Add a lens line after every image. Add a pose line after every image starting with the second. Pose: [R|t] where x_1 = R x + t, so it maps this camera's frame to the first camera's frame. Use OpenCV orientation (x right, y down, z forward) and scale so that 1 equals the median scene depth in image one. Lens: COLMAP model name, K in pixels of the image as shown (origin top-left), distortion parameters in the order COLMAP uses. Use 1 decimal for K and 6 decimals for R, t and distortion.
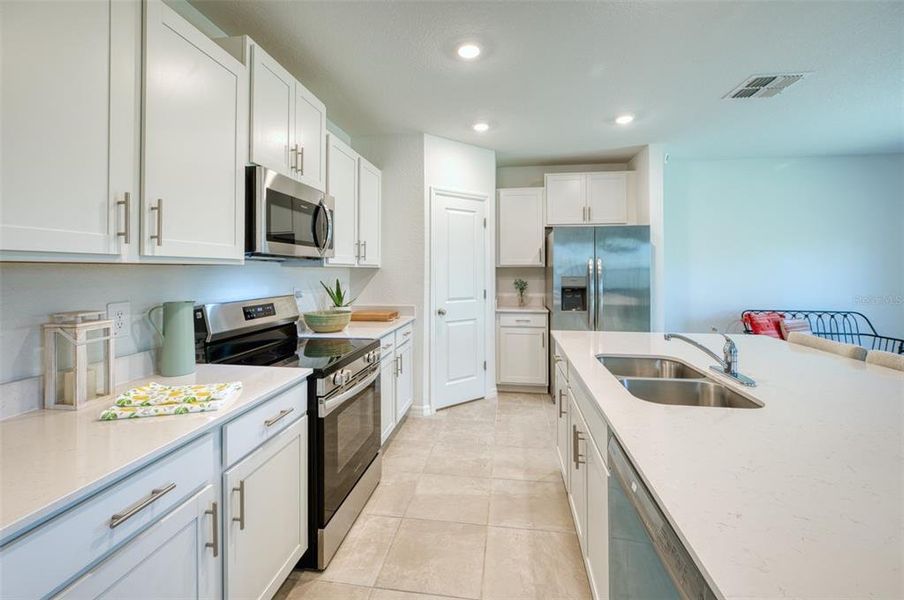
lens RADIAL K [[378.4, 0, 452.7], [0, 378.4, 266.0], [0, 0, 1]] dist [0.000751, 0.000177]
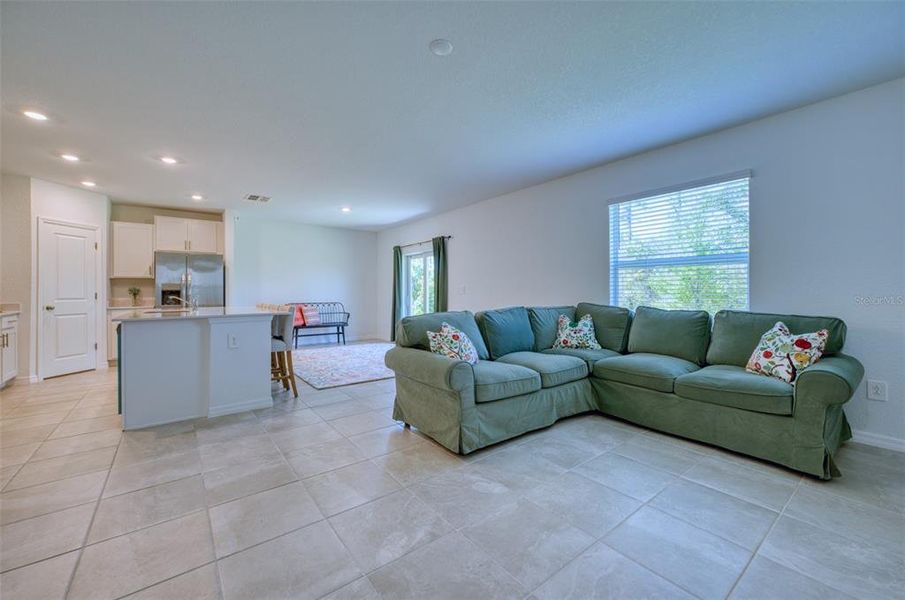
lens RADIAL K [[362.8, 0, 449.7], [0, 362.8, 289.0], [0, 0, 1]] dist [-0.000281, 0.000282]
pose [[0.699720, 0.001689, 0.714415, 0.046264], [0.001475, 0.999992, -0.003809, 0.060571], [-0.714416, 0.003719, 0.699712, -0.988593]]
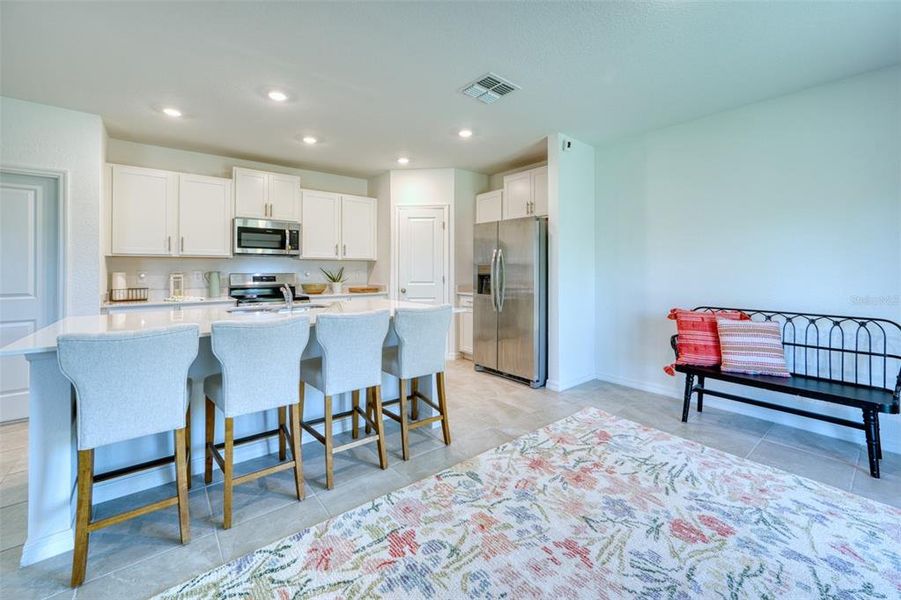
lens RADIAL K [[372.2, 0, 451.5], [0, 372.2, 266.0], [0, 0, 1]] dist [0.001433, 0.000812]
pose [[0.733955, -0.007801, -0.679153, 1.080445], [0.007599, 0.999966, -0.003274, 0.034687], [0.679156, -0.002758, 0.733989, 0.080576]]
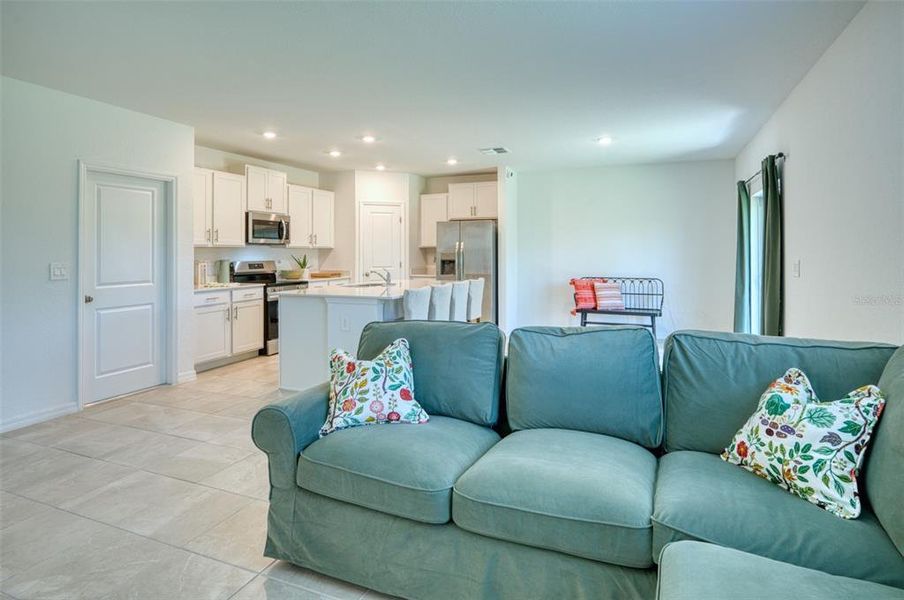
lens RADIAL K [[494.2, 0, 452.1], [0, 494.2, 242.7], [0, 0, 1]] dist [-0.002307, 0.000008]
pose [[0.967586, -0.008985, -0.252382, 0.898724], [0.006429, 0.999919, -0.010951, 0.006969], [0.252460, 0.008973, 0.967566, -1.041592]]
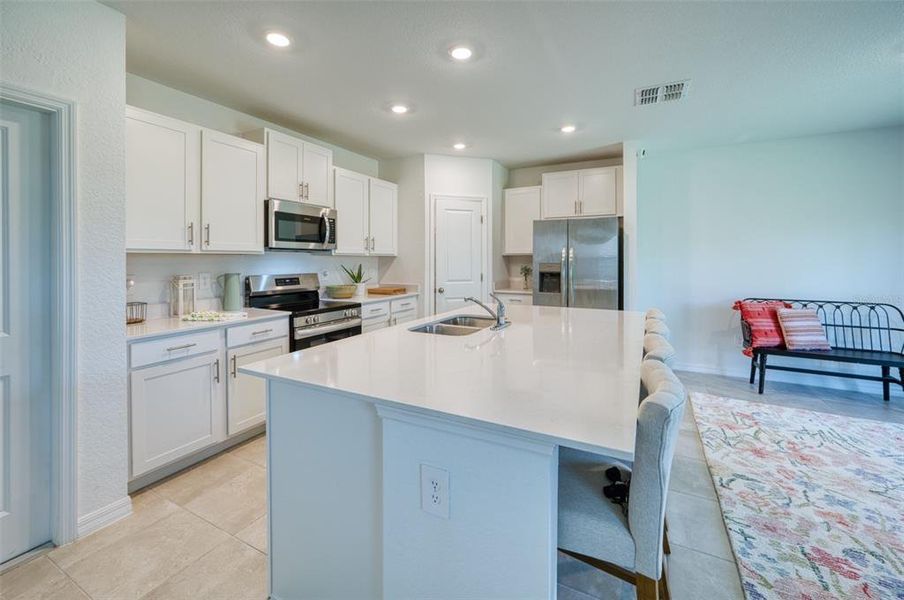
lens RADIAL K [[374.7, 0, 453.9], [0, 374.7, 259.9], [0, 0, 1]] dist [0.001101, 0.001160]
pose [[0.943472, -0.000470, -0.331451, 0.443832], [0.004163, 0.999937, 0.010433, 0.004706], [0.331425, -0.011223, 0.943415, -0.195903]]
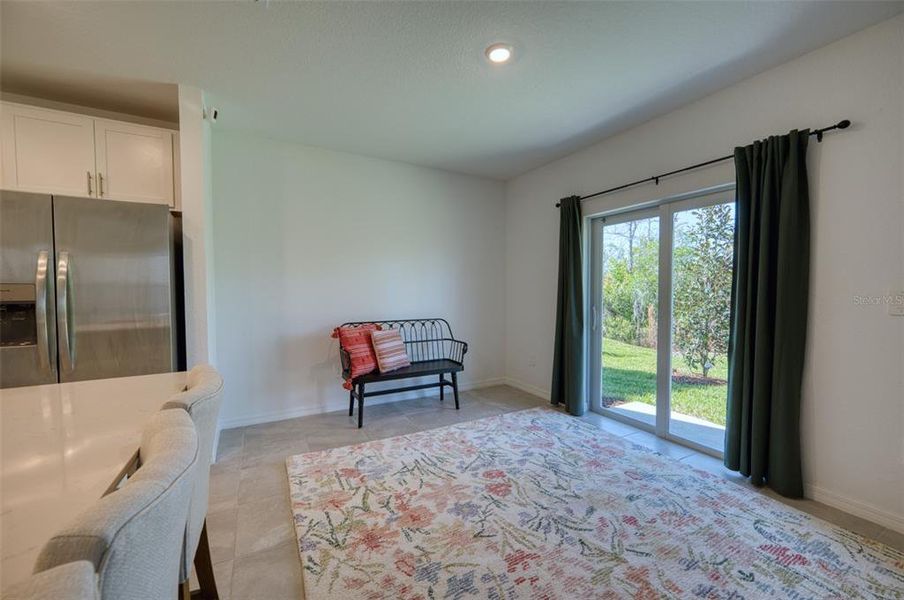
lens RADIAL K [[356.4, 0, 452.0], [0, 356.4, 300.0], [0, 0, 1]] dist [-0.001352, -0.000027]
pose [[0.799086, -0.025495, 0.600676, 0.554117], [-0.000133, 0.999093, 0.042581, 0.030513], [-0.601217, -0.034106, 0.798358, 0.212849]]
